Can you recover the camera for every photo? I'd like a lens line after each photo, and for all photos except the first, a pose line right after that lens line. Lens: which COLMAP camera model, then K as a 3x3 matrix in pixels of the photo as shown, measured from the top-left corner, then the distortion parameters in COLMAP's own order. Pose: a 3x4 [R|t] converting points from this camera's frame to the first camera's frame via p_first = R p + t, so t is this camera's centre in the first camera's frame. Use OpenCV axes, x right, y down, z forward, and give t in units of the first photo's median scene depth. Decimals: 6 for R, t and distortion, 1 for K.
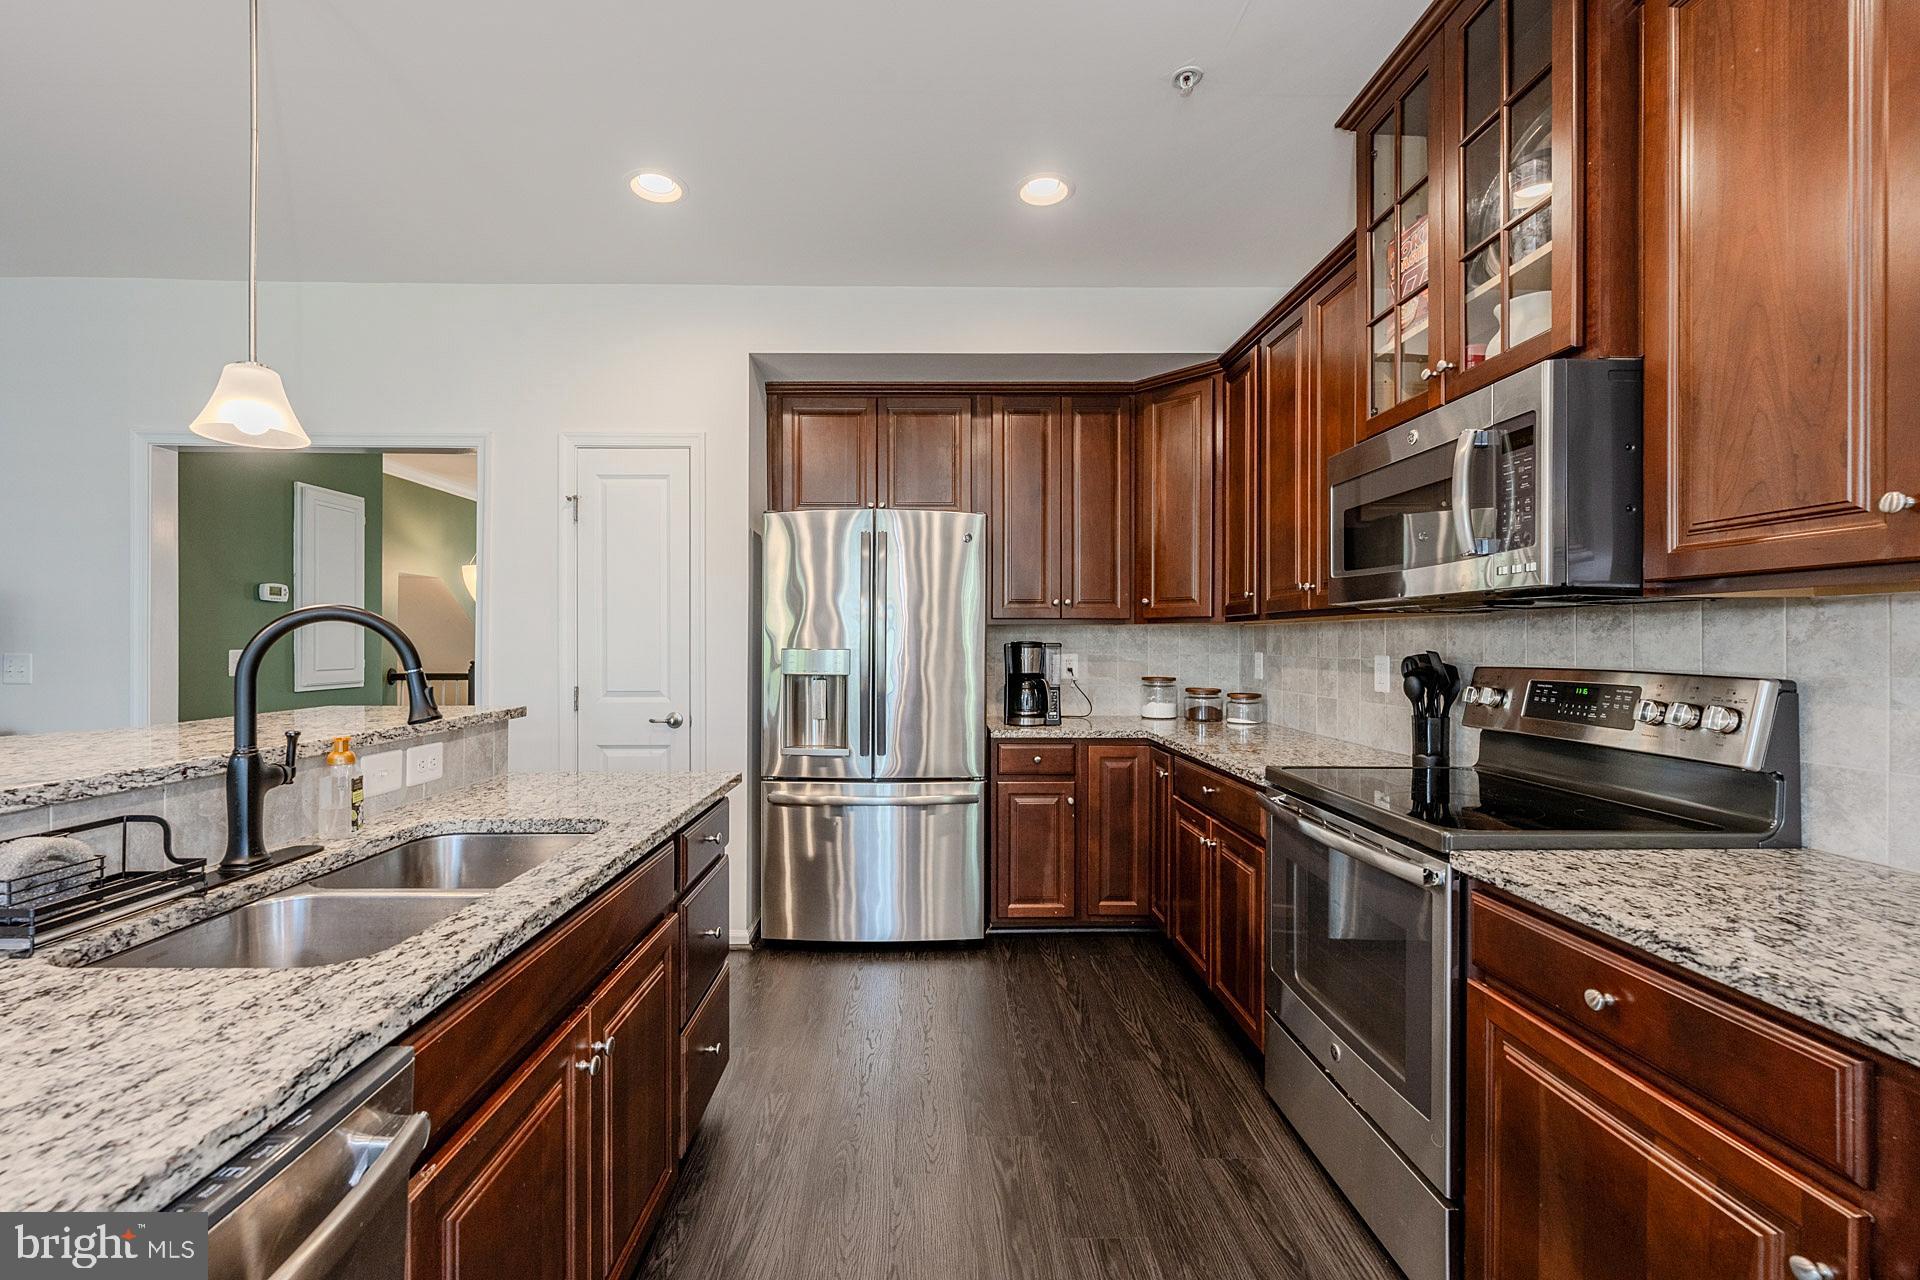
lens RADIAL K [[769.6, 0, 949.3], [0, 769.6, 645.4], [0, 0, 1]] dist [0.010303, -0.000354]
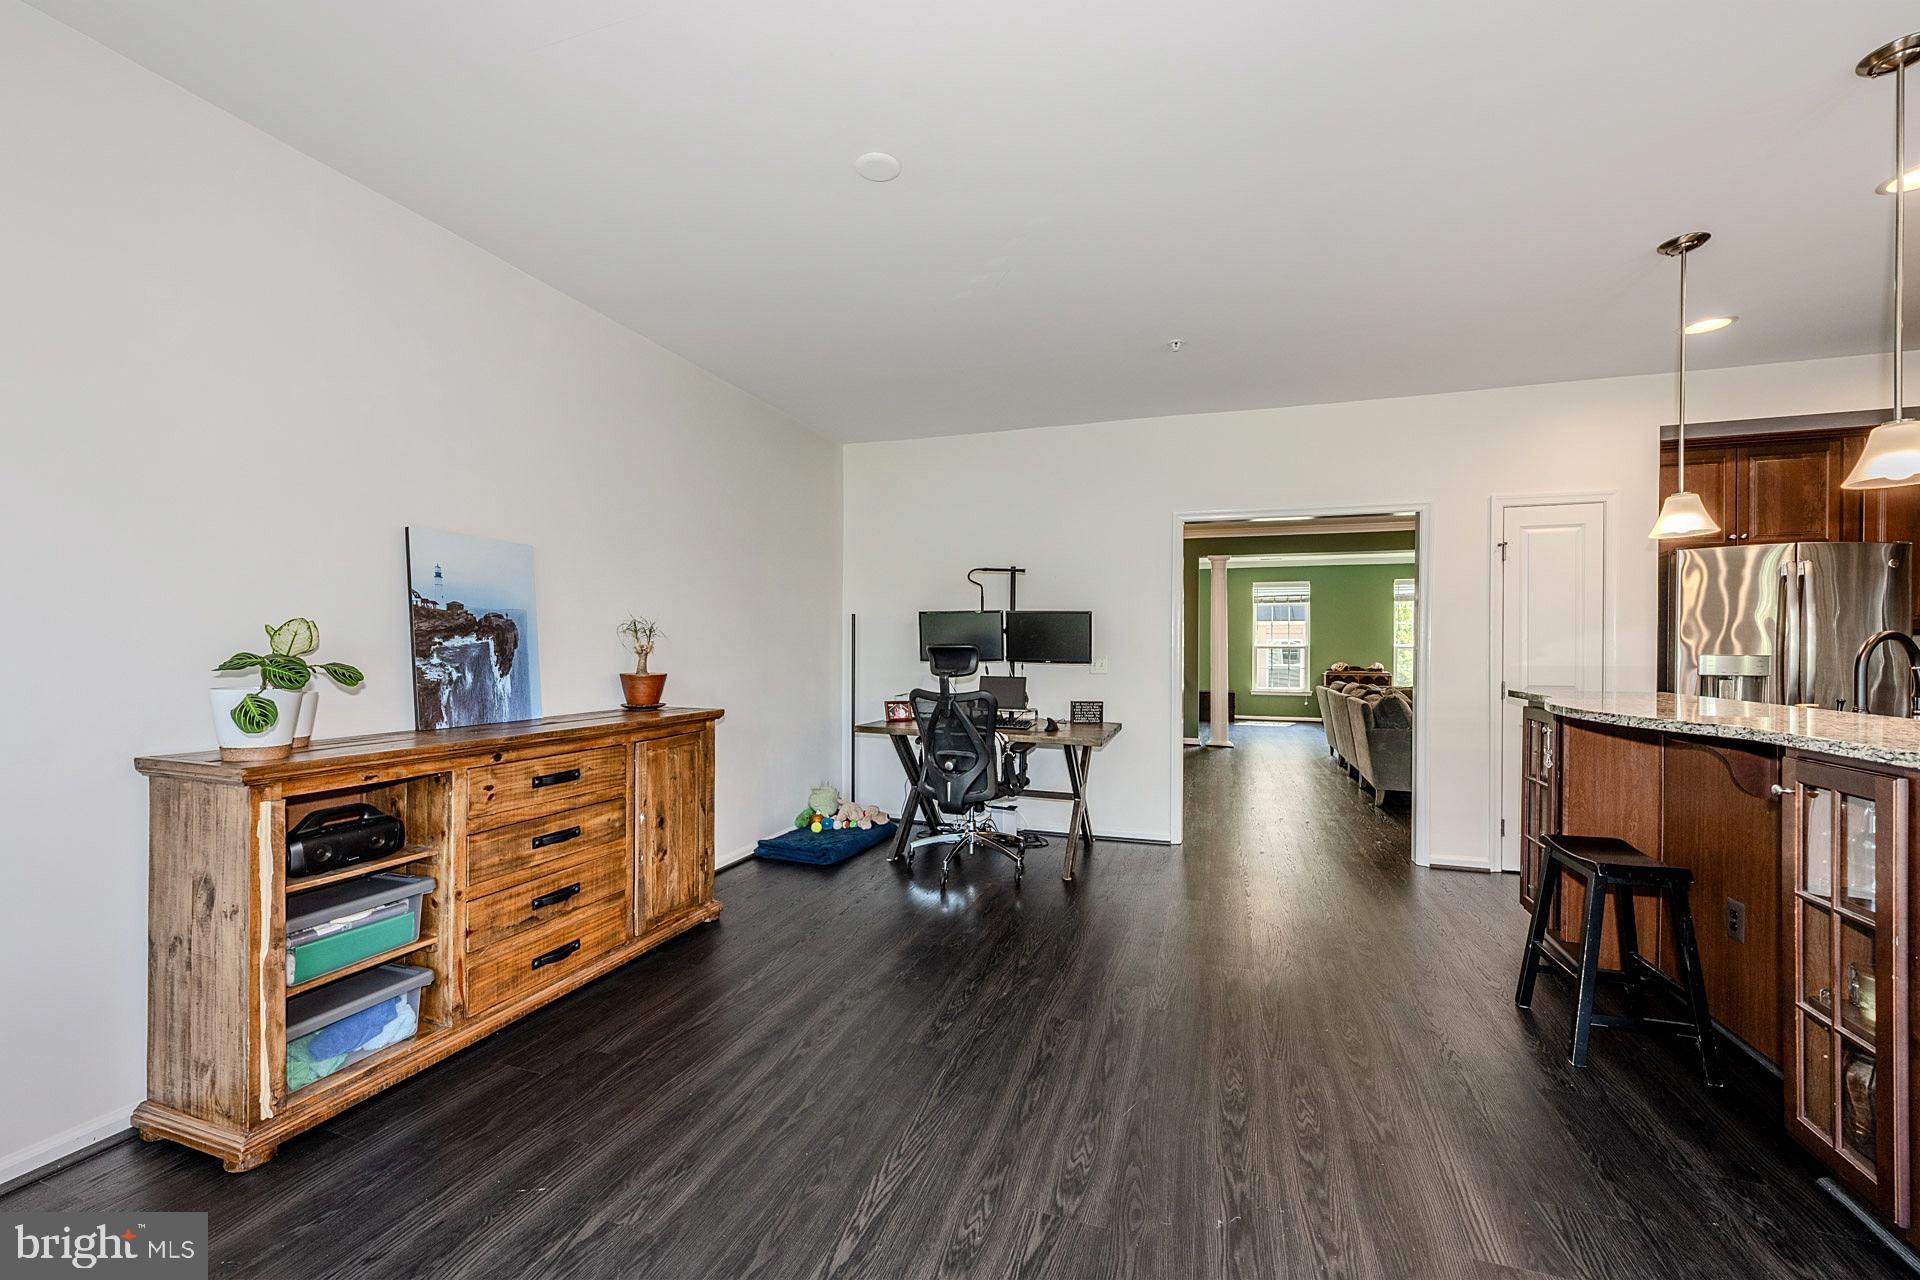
lens RADIAL K [[769.6, 0, 955.1], [0, 769.6, 645.8], [0, 0, 1]] dist [0.010303, -0.000354]
pose [[0.943165, 0.001897, -0.332319, -1.726028], [-0.003675, 0.999982, -0.004720, -0.000694], [0.332304, 0.005672, 0.943155, -1.123541]]
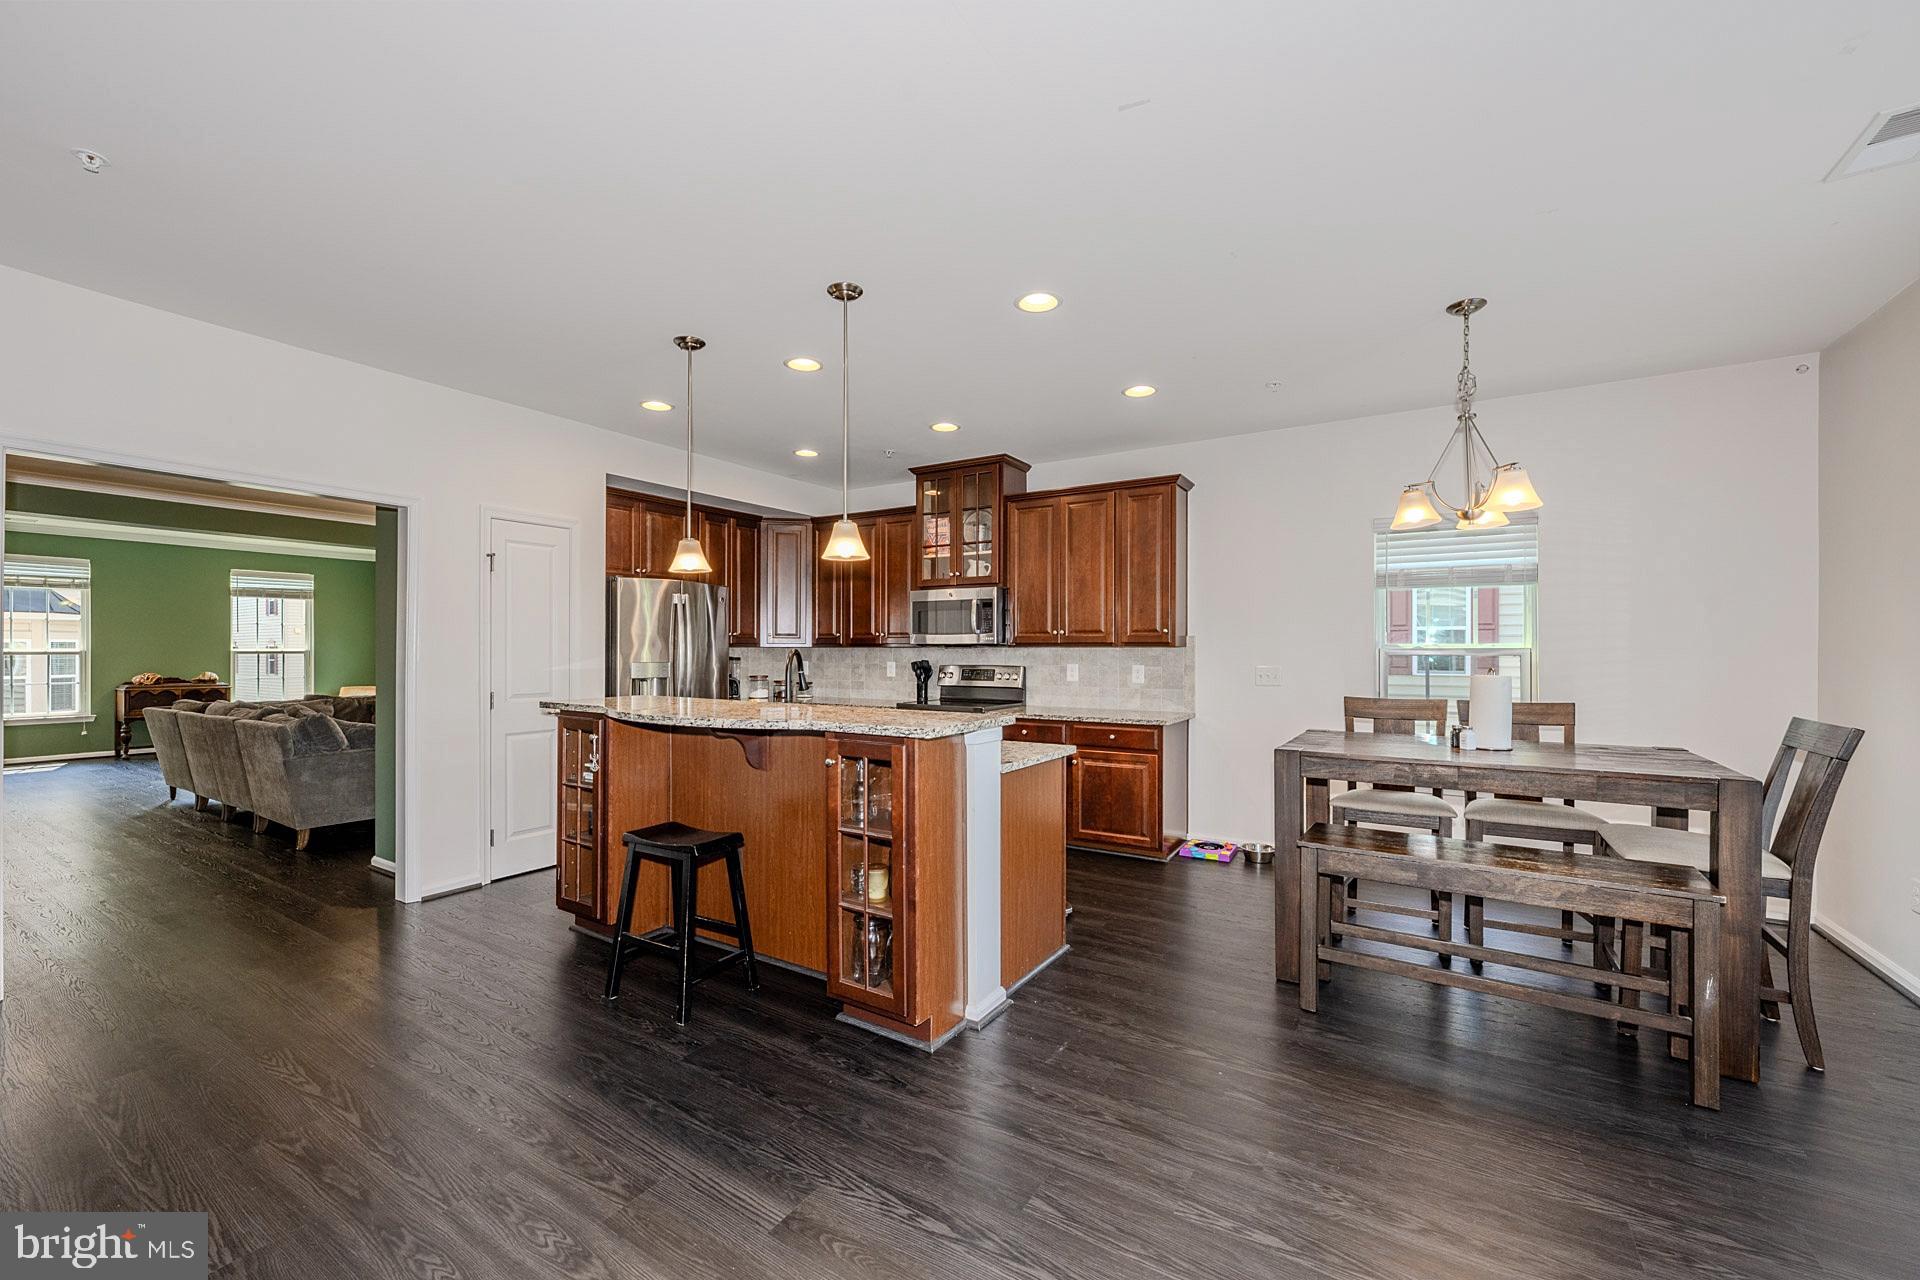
lens RADIAL K [[769.6, 0, 956.1], [0, 769.6, 647.2], [0, 0, 1]] dist [0.010303, -0.000354]
pose [[0.548606, 0.002625, 0.836077, -2.152721], [0.002136, 0.999987, -0.004542, -0.033662], [-0.836078, 0.004278, 0.548594, -0.808359]]
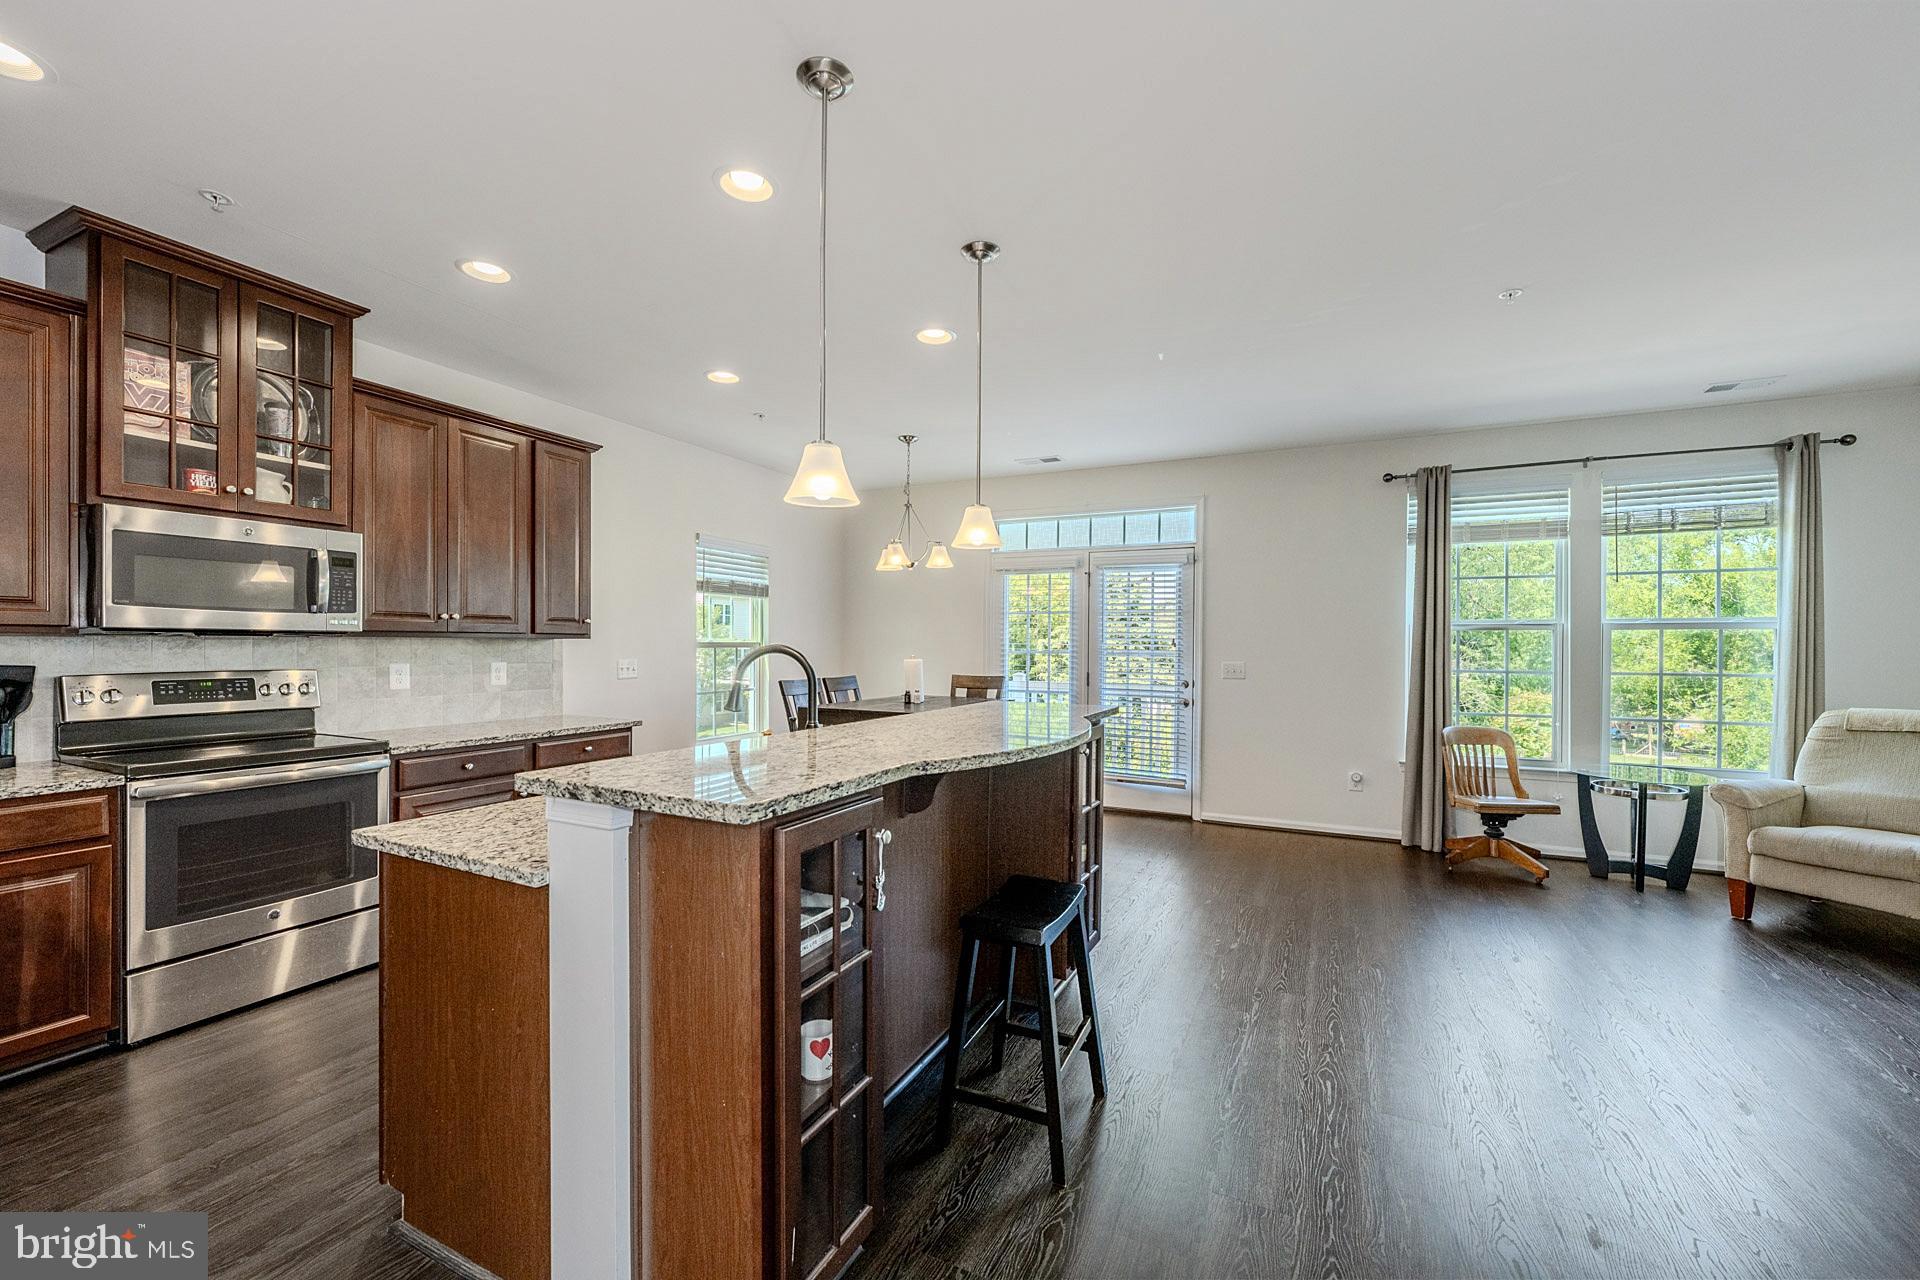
lens RADIAL K [[769.6, 0, 966.1], [0, 769.6, 647.1], [0, 0, 1]] dist [0.010303, -0.000354]
pose [[-0.888590, -0.009332, 0.458608, -1.546092], [-0.007151, 0.999953, 0.006491, -0.047123], [-0.458648, 0.002489, -0.888615, 1.825280]]
